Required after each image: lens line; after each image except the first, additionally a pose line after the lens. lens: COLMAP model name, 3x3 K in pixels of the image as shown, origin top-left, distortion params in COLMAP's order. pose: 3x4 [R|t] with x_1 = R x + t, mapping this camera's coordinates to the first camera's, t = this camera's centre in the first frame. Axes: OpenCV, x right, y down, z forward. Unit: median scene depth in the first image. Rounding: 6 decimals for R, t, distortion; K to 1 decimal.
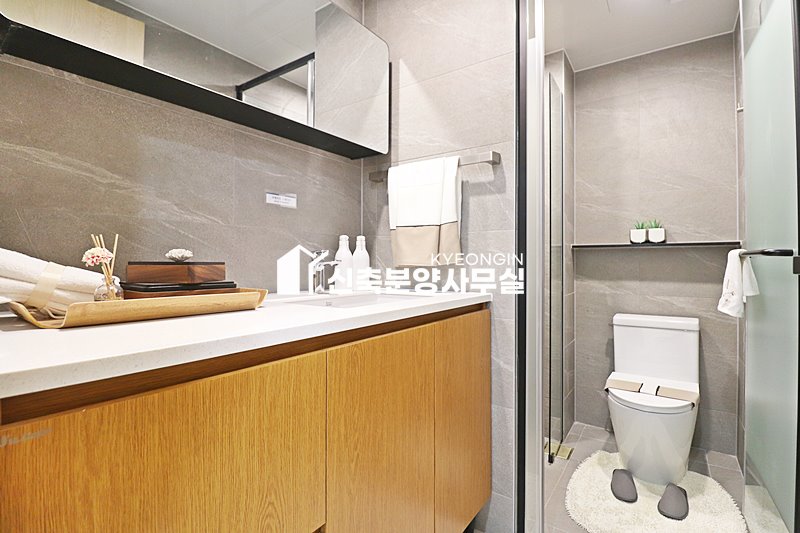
lens RADIAL K [[373.3, 0, 399.5], [0, 373.3, 263.5], [0, 0, 1]] dist [-0.000551, -0.003408]
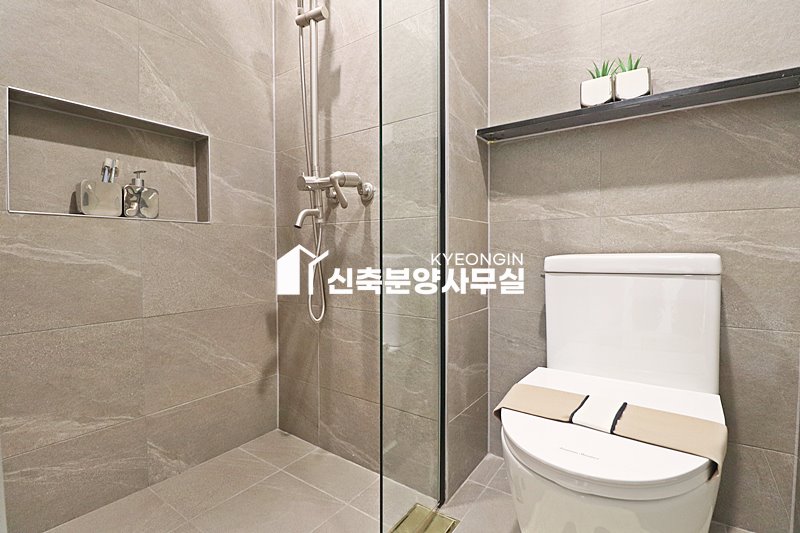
lens RADIAL K [[373.3, 0, 400.4], [0, 373.3, 265.2], [0, 0, 1]] dist [-0.000551, -0.003408]
pose [[0.999974, -0.007116, 0.000655, 0.382994], [0.007093, 0.999512, 0.030422, 0.137953], [-0.000871, -0.030417, 0.999537, 0.505641]]
